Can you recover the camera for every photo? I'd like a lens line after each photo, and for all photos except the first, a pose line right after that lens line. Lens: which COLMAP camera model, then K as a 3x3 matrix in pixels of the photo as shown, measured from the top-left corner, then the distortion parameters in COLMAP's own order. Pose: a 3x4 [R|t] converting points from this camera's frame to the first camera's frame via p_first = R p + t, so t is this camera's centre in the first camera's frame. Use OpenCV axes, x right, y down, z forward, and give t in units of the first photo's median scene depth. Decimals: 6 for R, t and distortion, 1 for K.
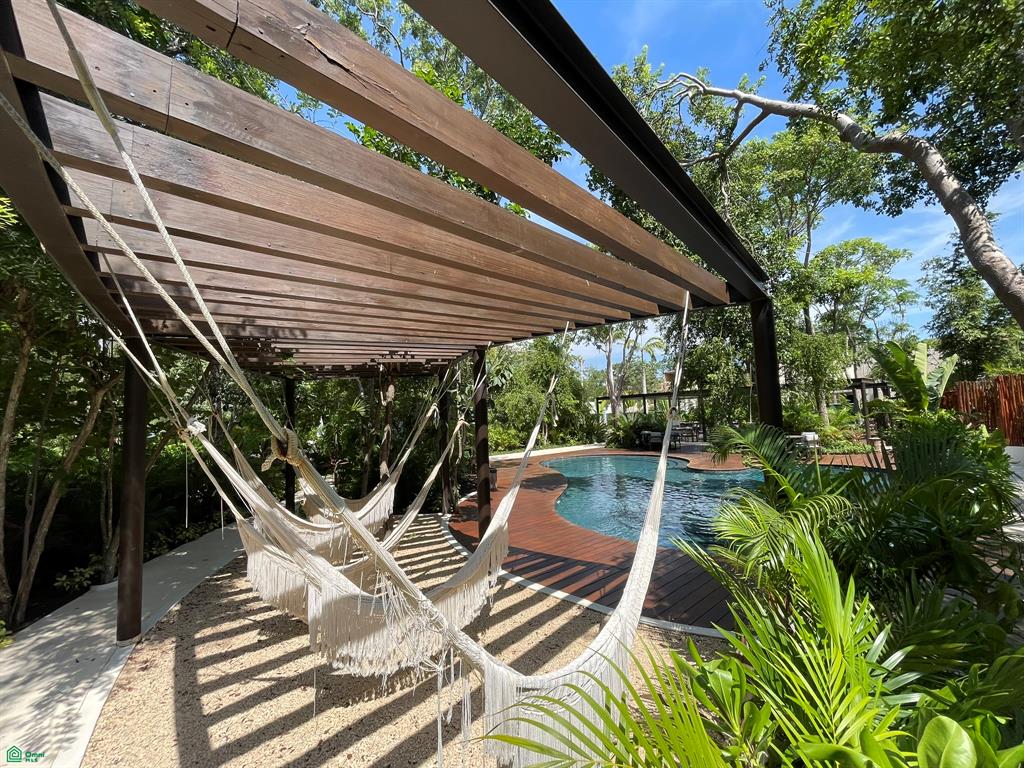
lens RADIAL K [[414.5, 0, 512.0], [0, 414.5, 384.0], [0, 0, 1]] dist [-0.005178, 0.000437]
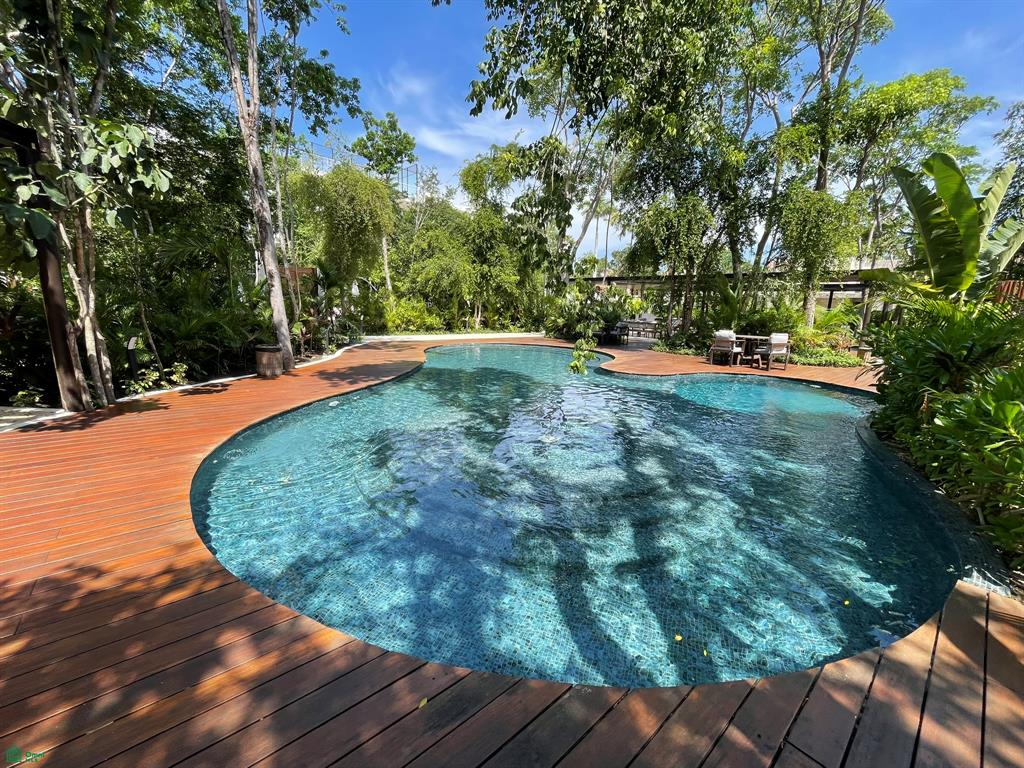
lens RADIAL K [[414.5, 0, 512.0], [0, 414.5, 384.0], [0, 0, 1]] dist [-0.005178, 0.000437]
pose [[0.997240, 0.074238, 0.000596, 0.172130], [-0.071753, 0.961739, 0.264406, 0.030028], [0.019056, -0.263719, 0.964411, 0.177919]]
